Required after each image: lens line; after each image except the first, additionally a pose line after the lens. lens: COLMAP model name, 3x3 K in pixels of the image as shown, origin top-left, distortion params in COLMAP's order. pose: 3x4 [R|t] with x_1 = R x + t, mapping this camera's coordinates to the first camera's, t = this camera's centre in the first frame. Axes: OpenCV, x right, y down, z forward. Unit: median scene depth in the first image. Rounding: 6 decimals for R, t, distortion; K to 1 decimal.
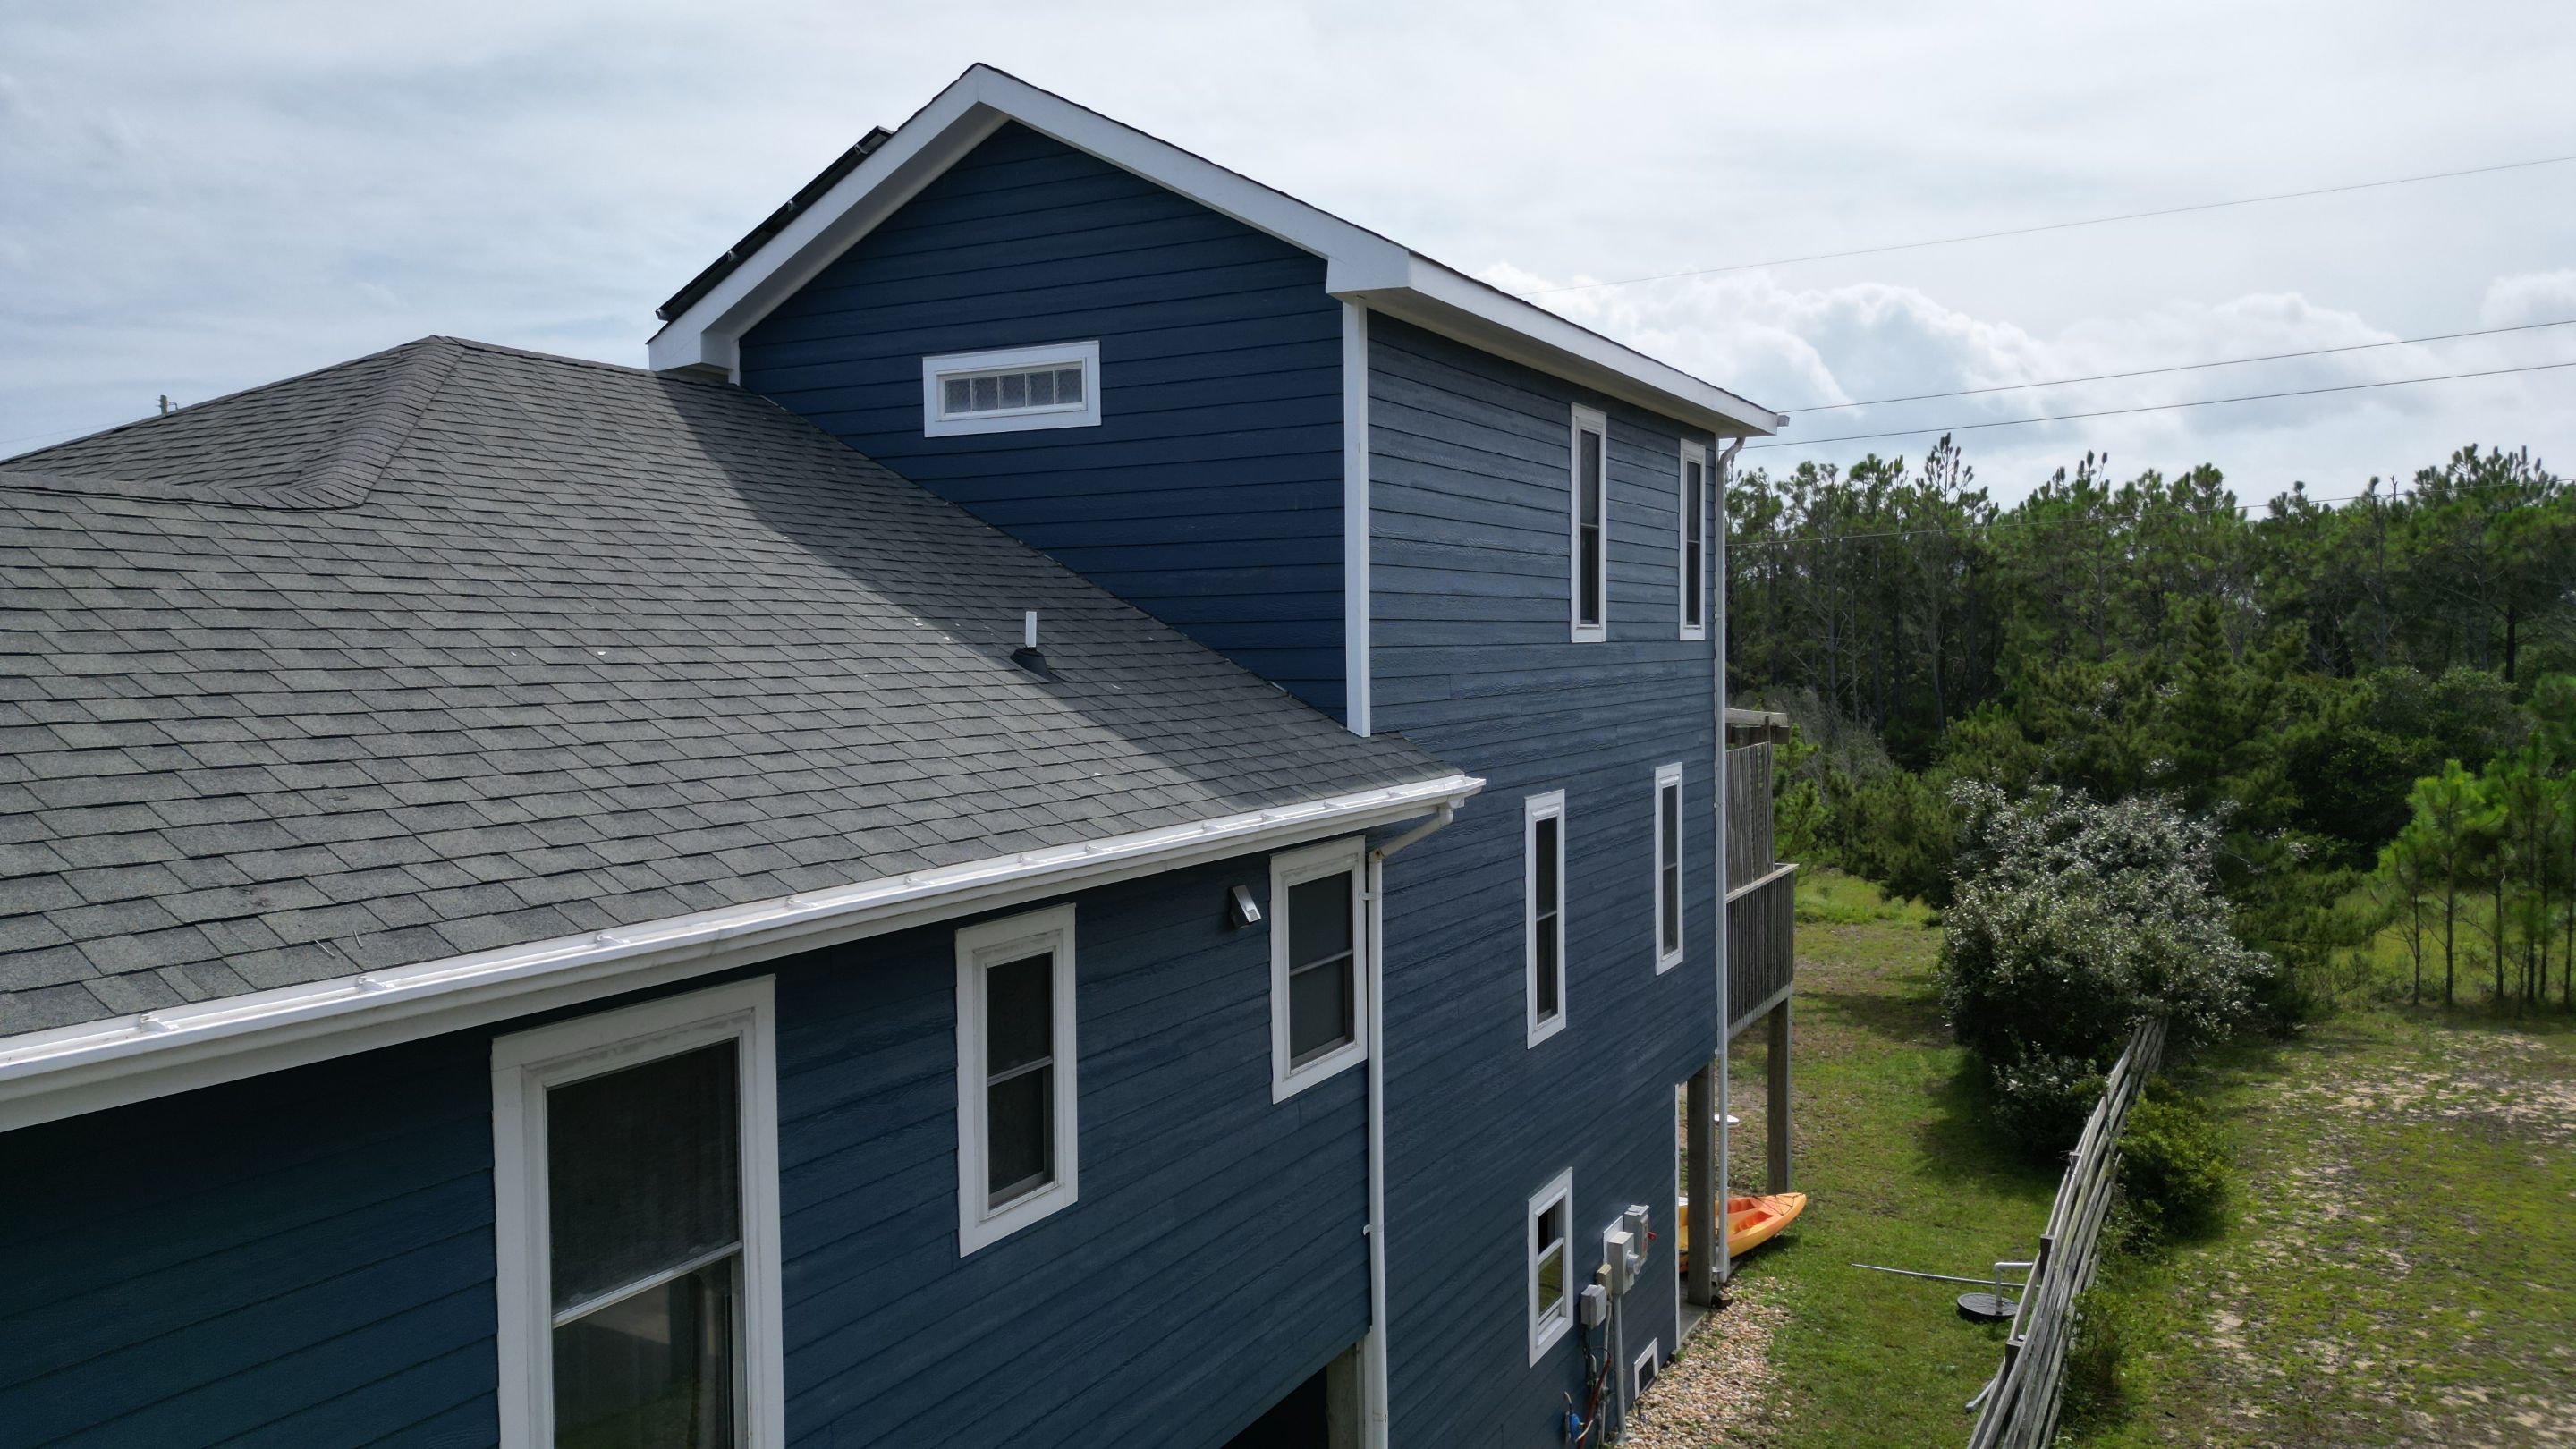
lens RADIAL K [[1809.7, 0, 1291.1], [0, 1809.7, 710.9], [0, 0, 1]] dist [0.090758, -0.099779]
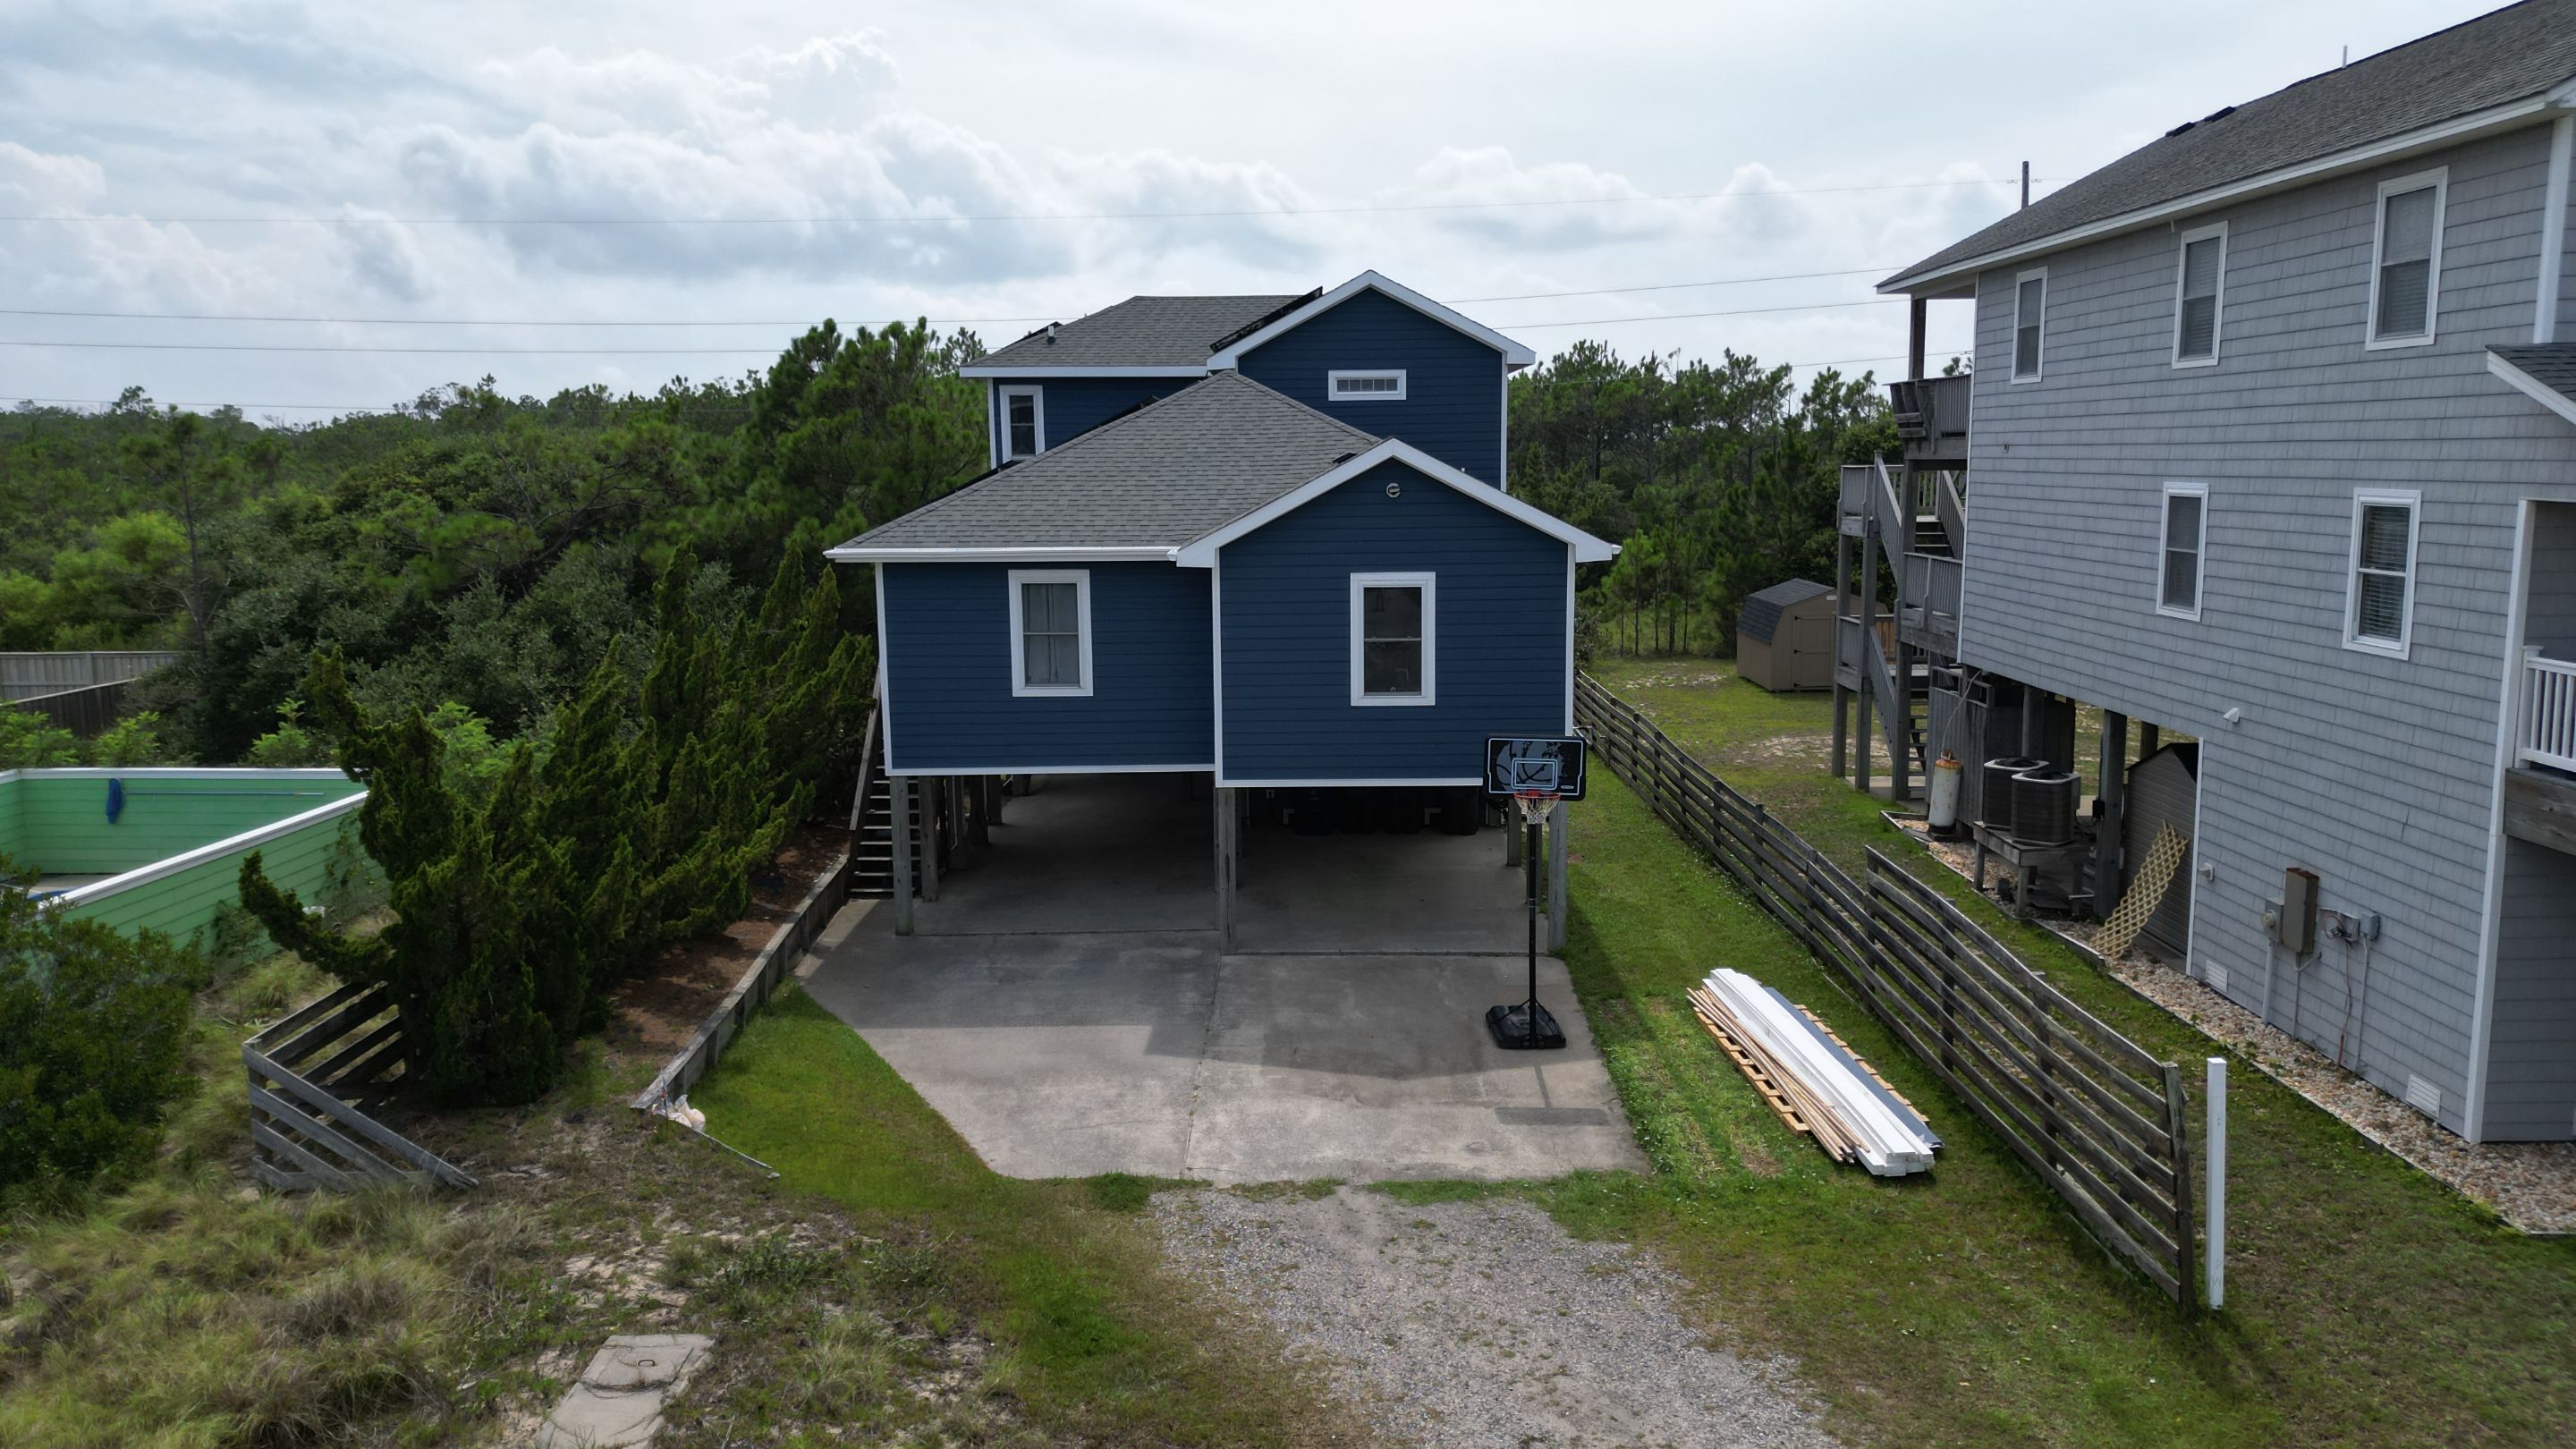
lens RADIAL K [[1800.0, 0, 1284.5], [0, 1800.0, 722.0], [0, 0, 1]] dist [0.084001, -0.094078]
pose [[0.889043, -0.068462, 0.452677, -0.645969], [0.020375, 0.993693, 0.110269, 0.011971], [-0.457371, -0.088810, 0.884830, -0.595942]]
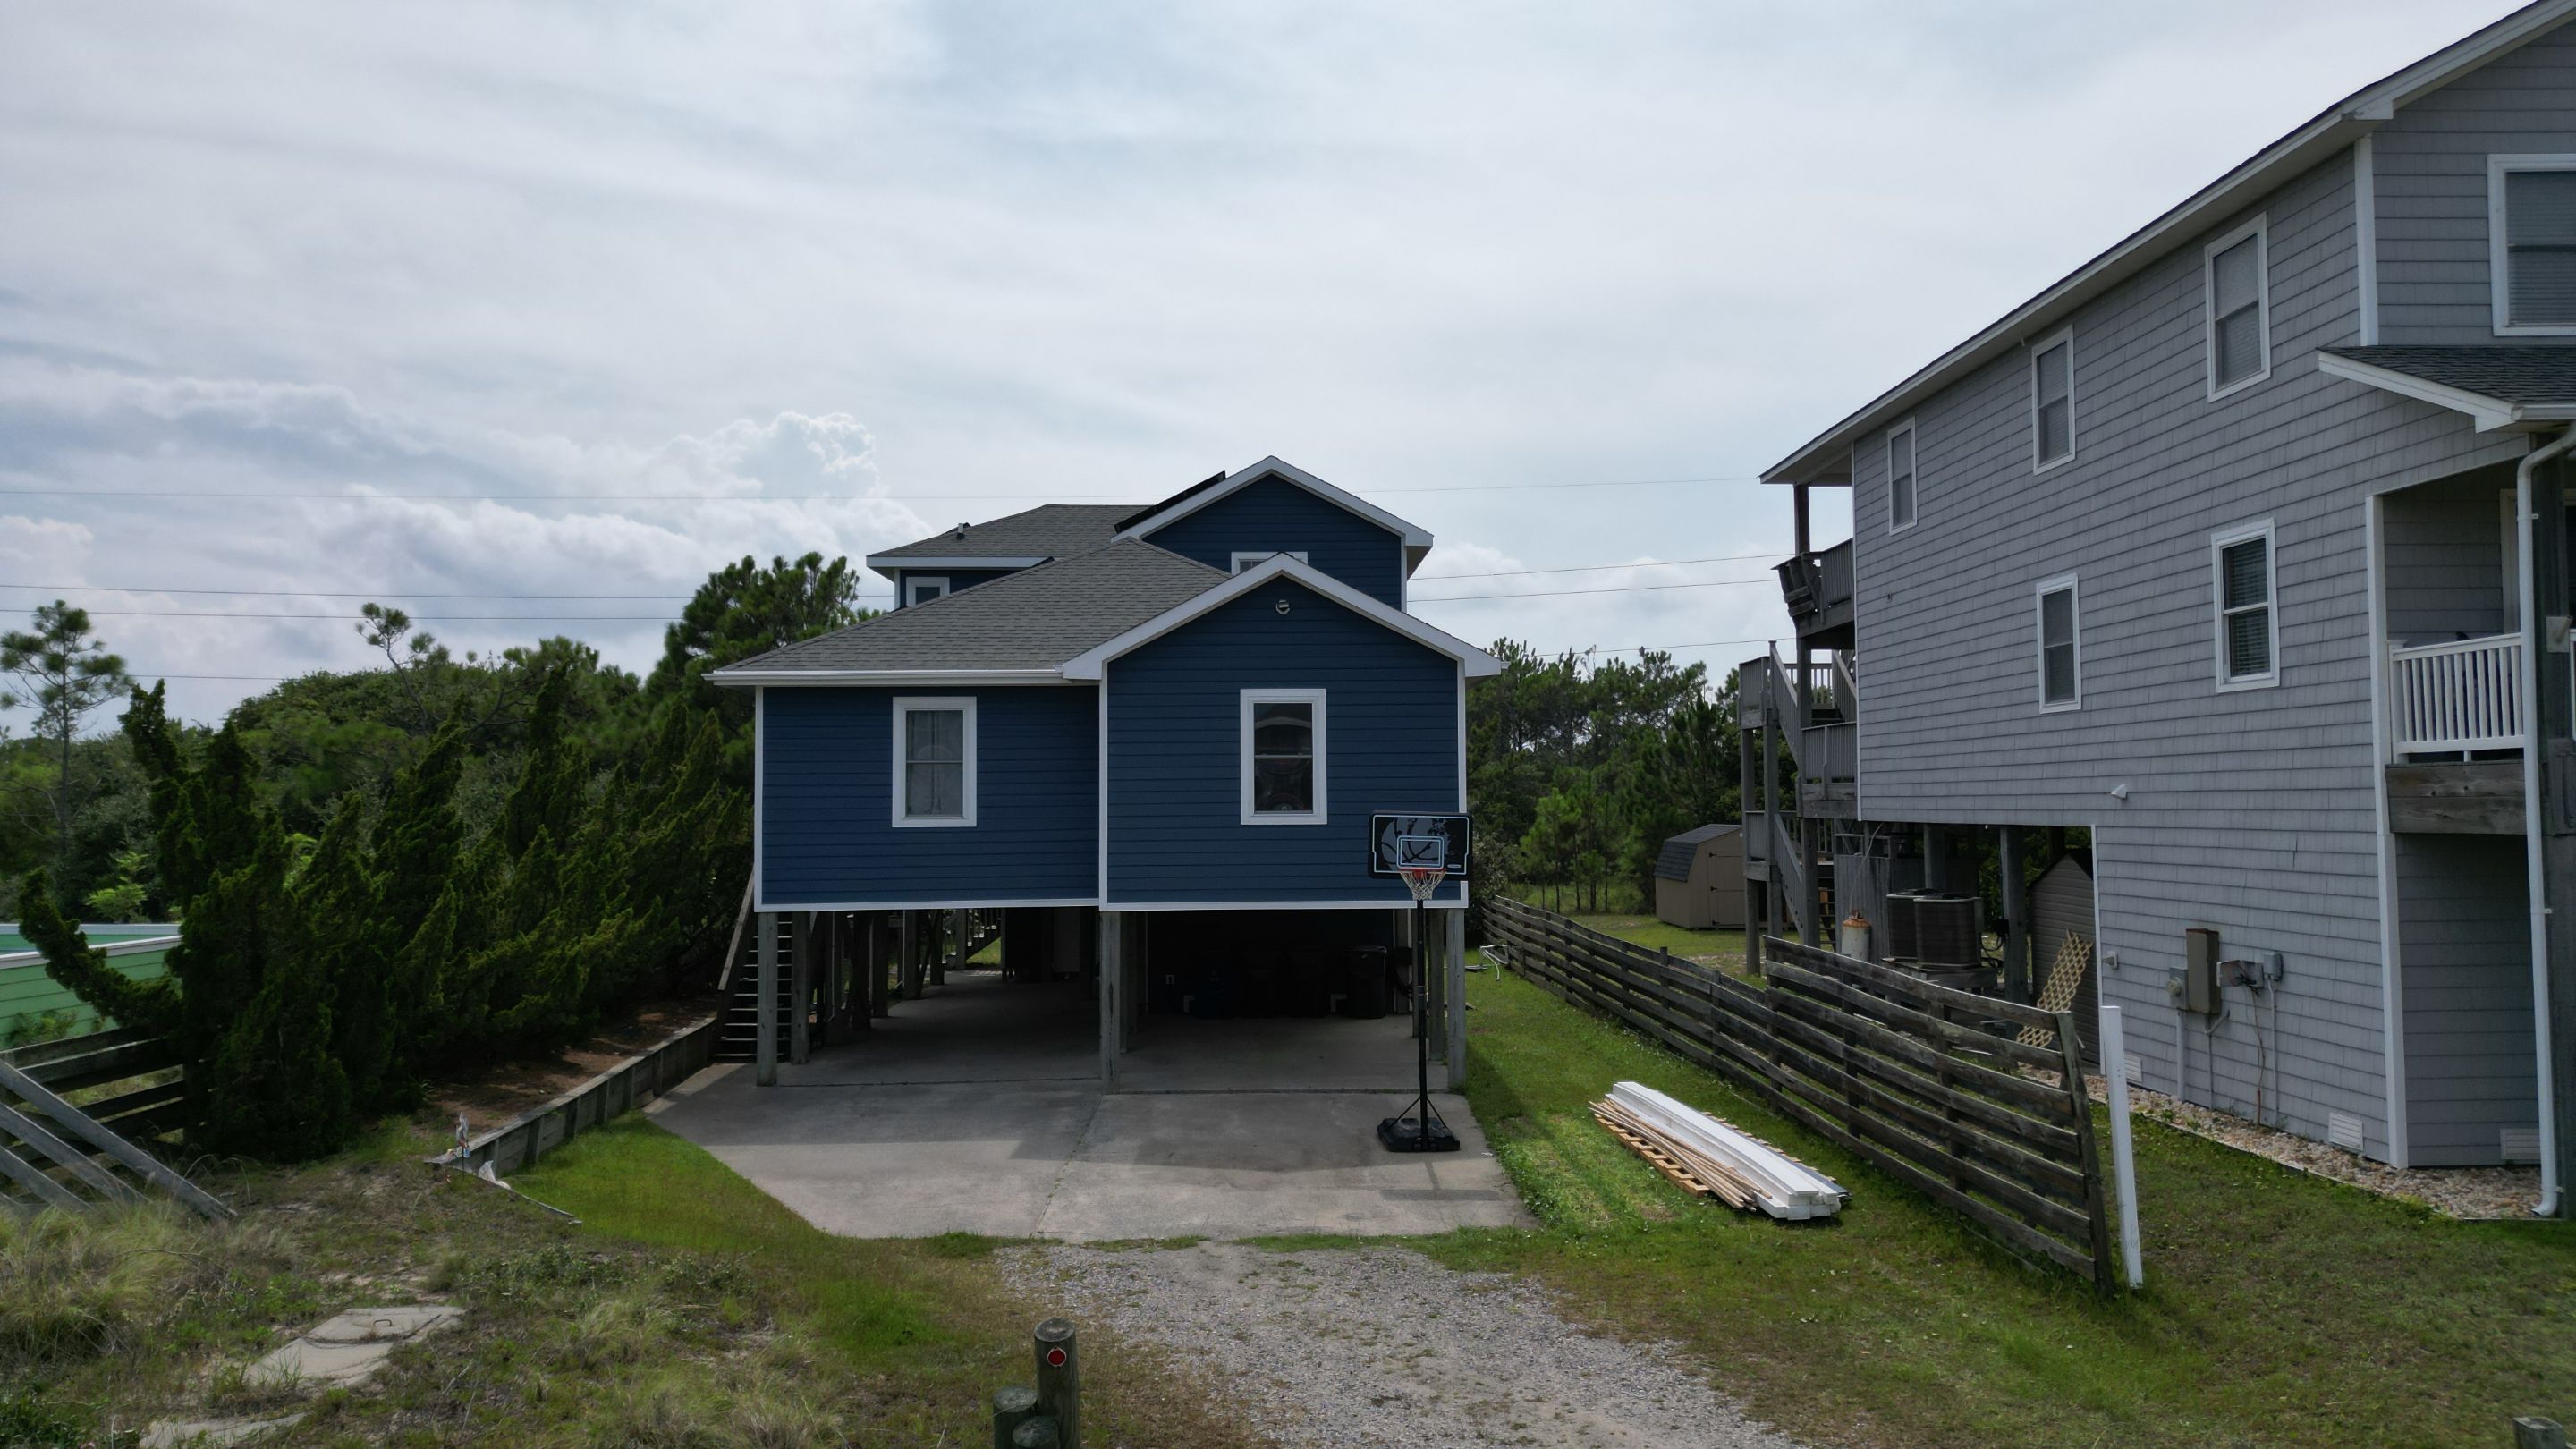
lens RADIAL K [[1800.0, 0, 1284.5], [0, 1800.0, 722.0], [0, 0, 1]] dist [0.084001, -0.094078]
pose [[0.873377, 0.024643, 0.486420, -0.618105], [0.018140, 0.996380, -0.083050, 0.123690], [-0.486706, 0.081357, 0.869769, -0.591041]]
